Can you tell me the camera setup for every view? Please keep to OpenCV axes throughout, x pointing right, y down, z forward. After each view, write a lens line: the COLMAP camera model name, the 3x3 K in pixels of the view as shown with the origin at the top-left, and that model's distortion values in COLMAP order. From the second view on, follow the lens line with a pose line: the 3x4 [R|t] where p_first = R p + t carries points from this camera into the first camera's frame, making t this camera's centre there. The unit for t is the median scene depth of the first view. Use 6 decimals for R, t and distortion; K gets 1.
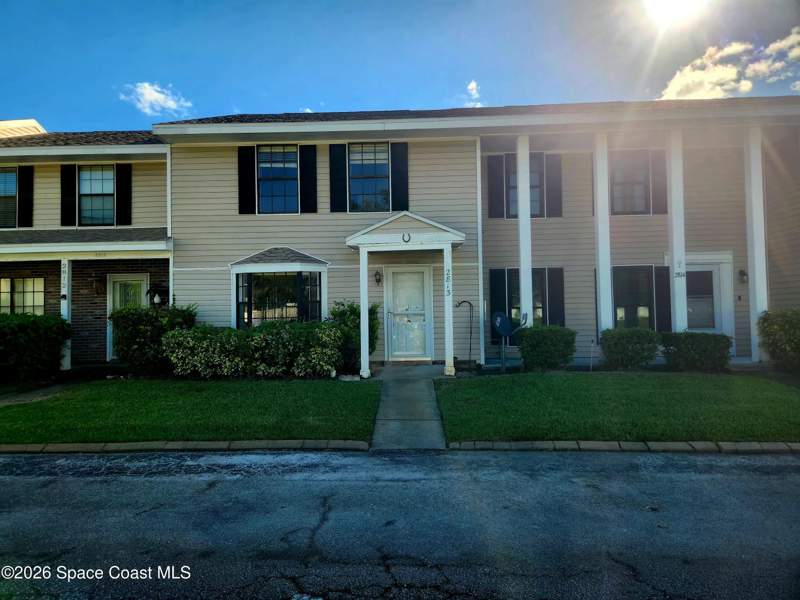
lens RADIAL K [[538.8, 0, 400.5], [0, 538.8, 296.1], [0, 0, 1]] dist [0.049058, 0.000174]
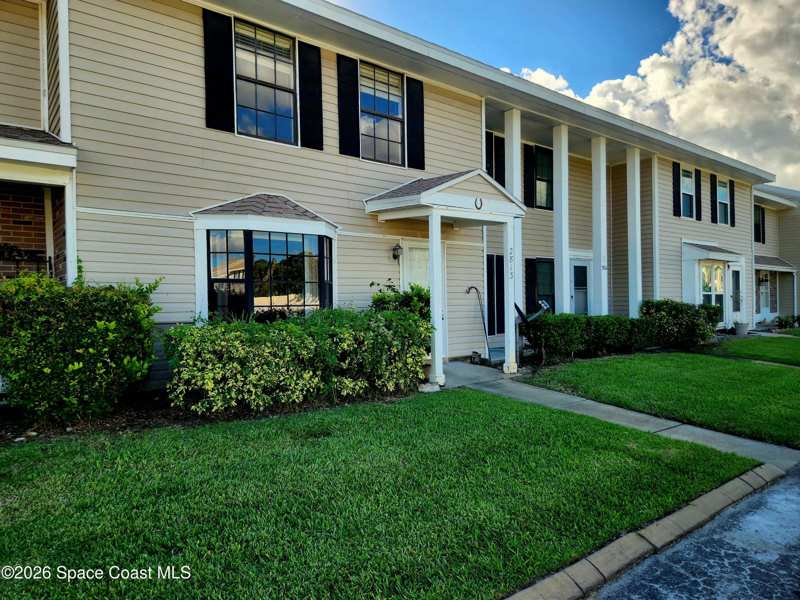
lens RADIAL K [[538.8, 0, 399.8], [0, 538.8, 303.3], [0, 0, 1]] dist [0.049058, 0.000174]
pose [[0.754897, 0.003632, 0.655833, -0.526077], [-0.019735, 0.999658, 0.017181, 0.023198], [-0.655547, -0.025912, 0.754710, 0.419216]]
